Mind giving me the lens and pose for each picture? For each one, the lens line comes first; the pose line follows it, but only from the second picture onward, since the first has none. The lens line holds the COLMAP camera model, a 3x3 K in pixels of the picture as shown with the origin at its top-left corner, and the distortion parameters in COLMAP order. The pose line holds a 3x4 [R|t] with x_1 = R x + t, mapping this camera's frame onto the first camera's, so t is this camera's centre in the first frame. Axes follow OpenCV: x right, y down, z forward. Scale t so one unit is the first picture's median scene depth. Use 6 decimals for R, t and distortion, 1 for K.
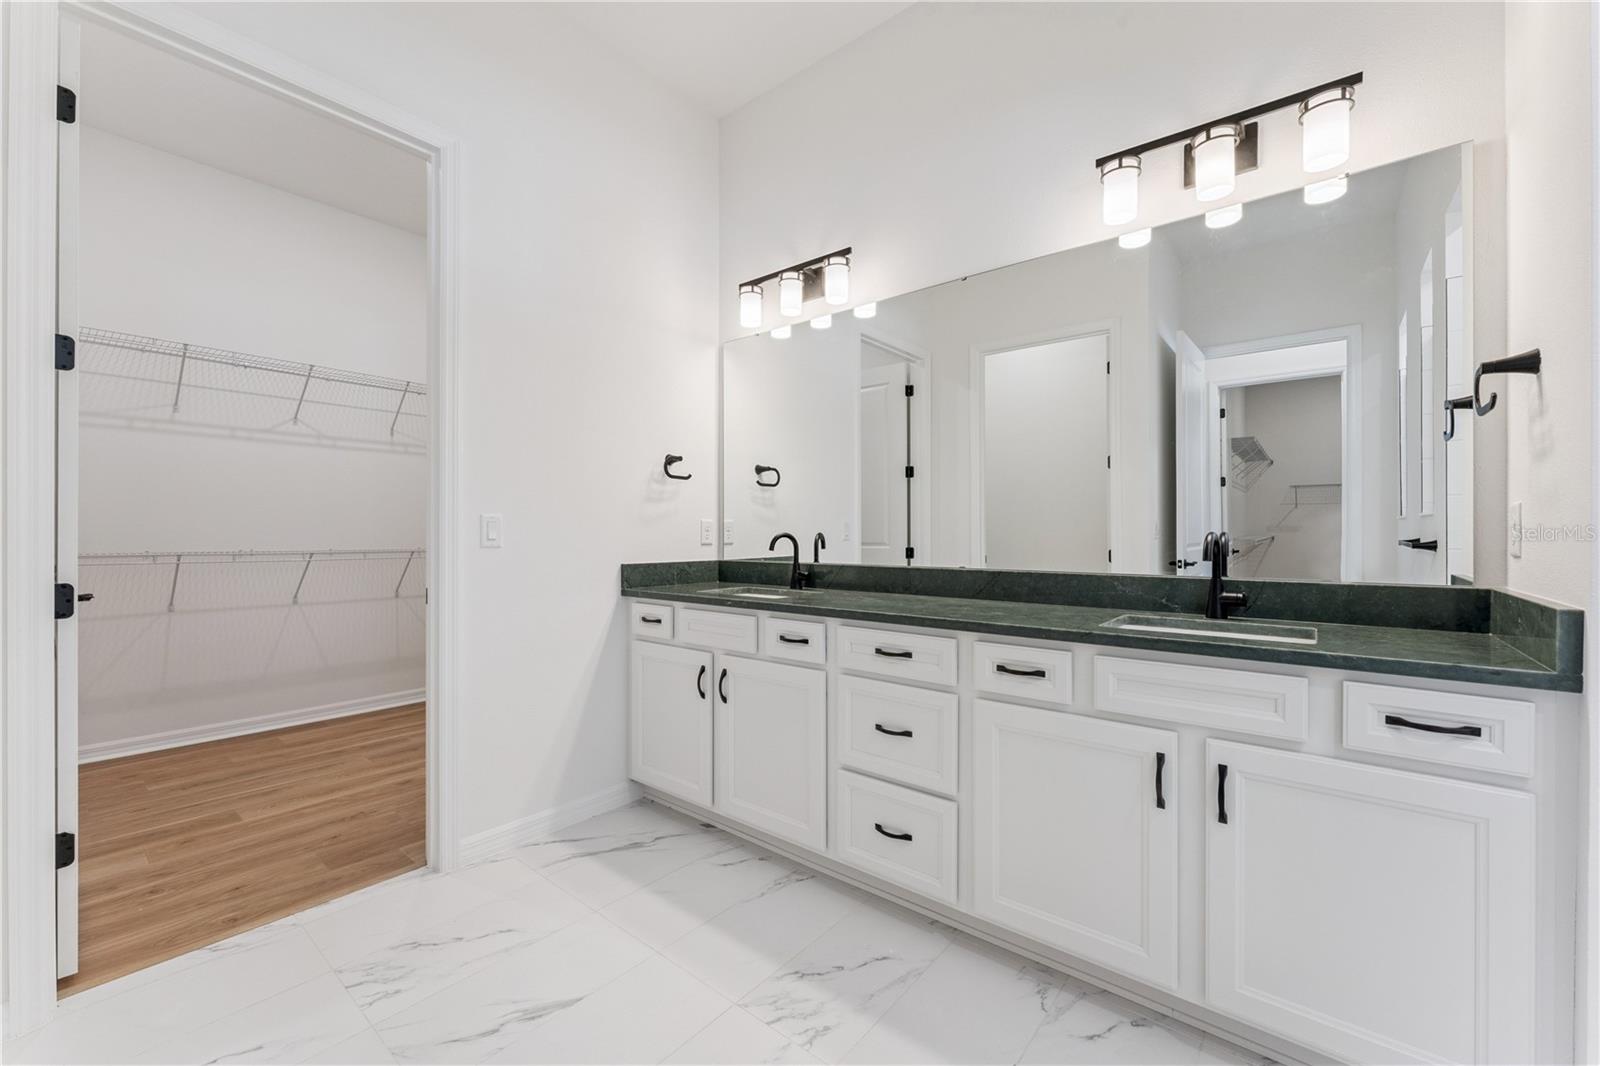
lens RADIAL K [[648.3, 0, 803.5], [0, 648.3, 531.2], [0, 0, 1]] dist [0.007085, 0.000088]
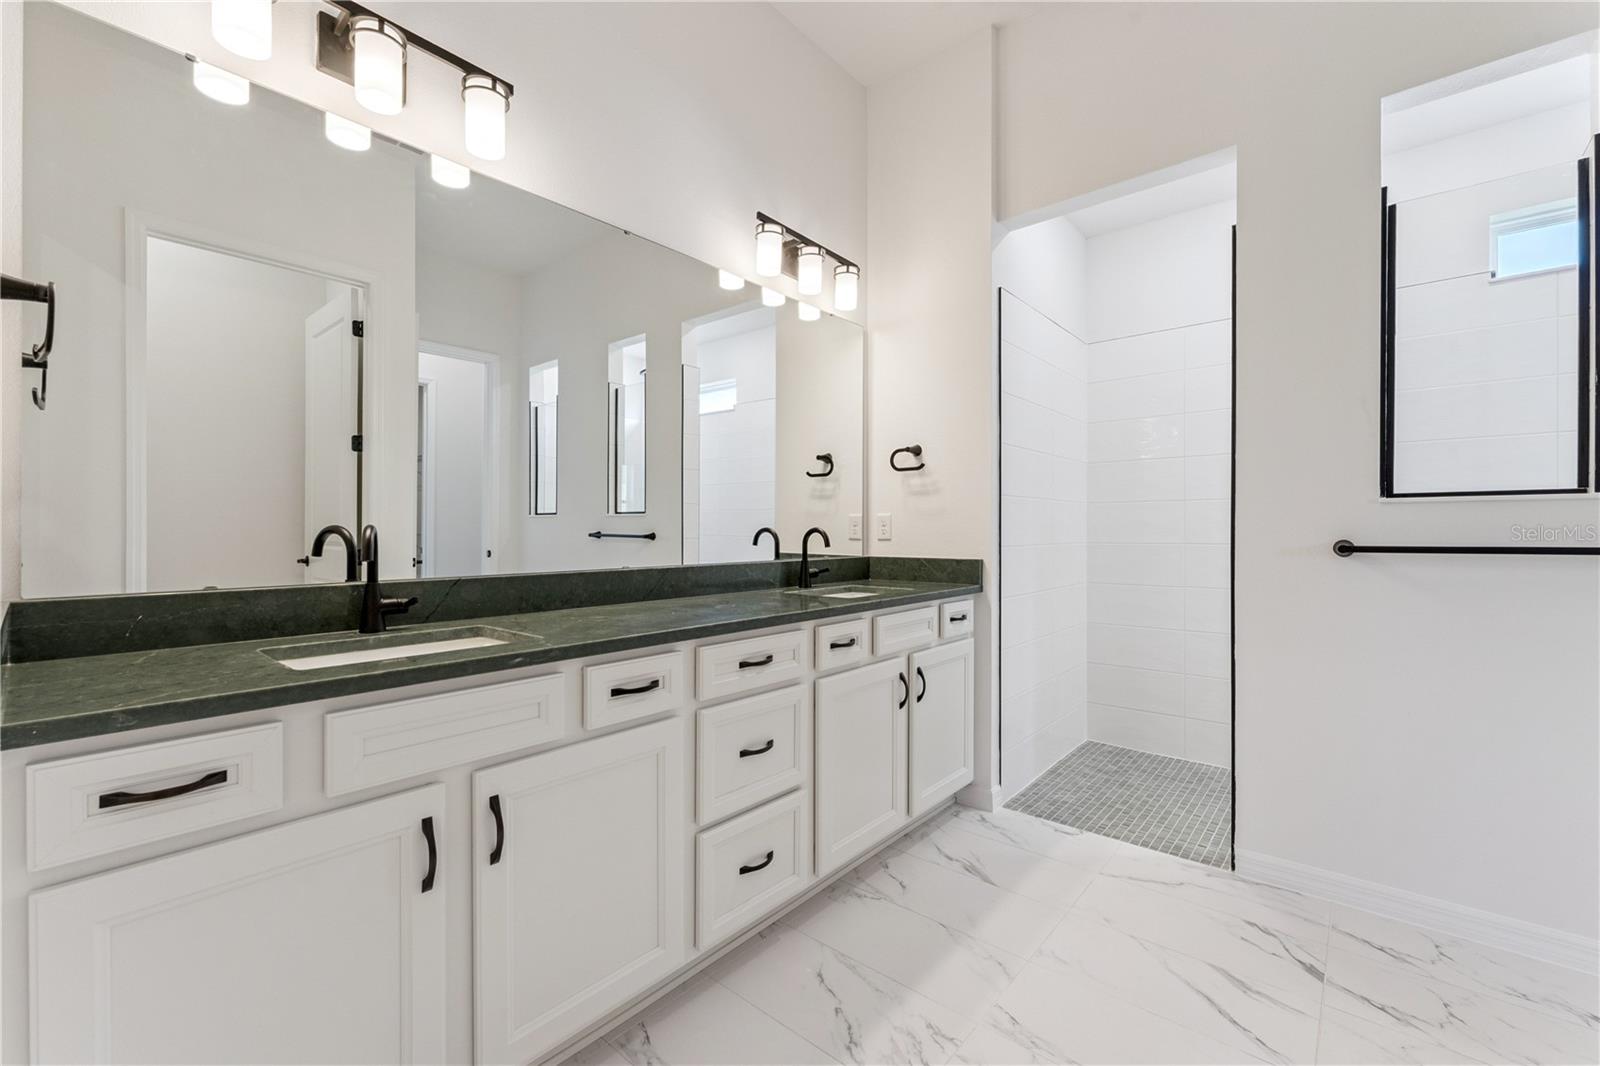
lens RADIAL K [[648.3, 0, 803.2], [0, 648.3, 536.4], [0, 0, 1]] dist [0.007085, 0.000088]
pose [[0.035682, -0.005261, 0.999349, -0.734384], [-0.000216, 0.999986, 0.005272, 0.011756], [-0.999363, -0.000404, 0.035681, 0.889535]]
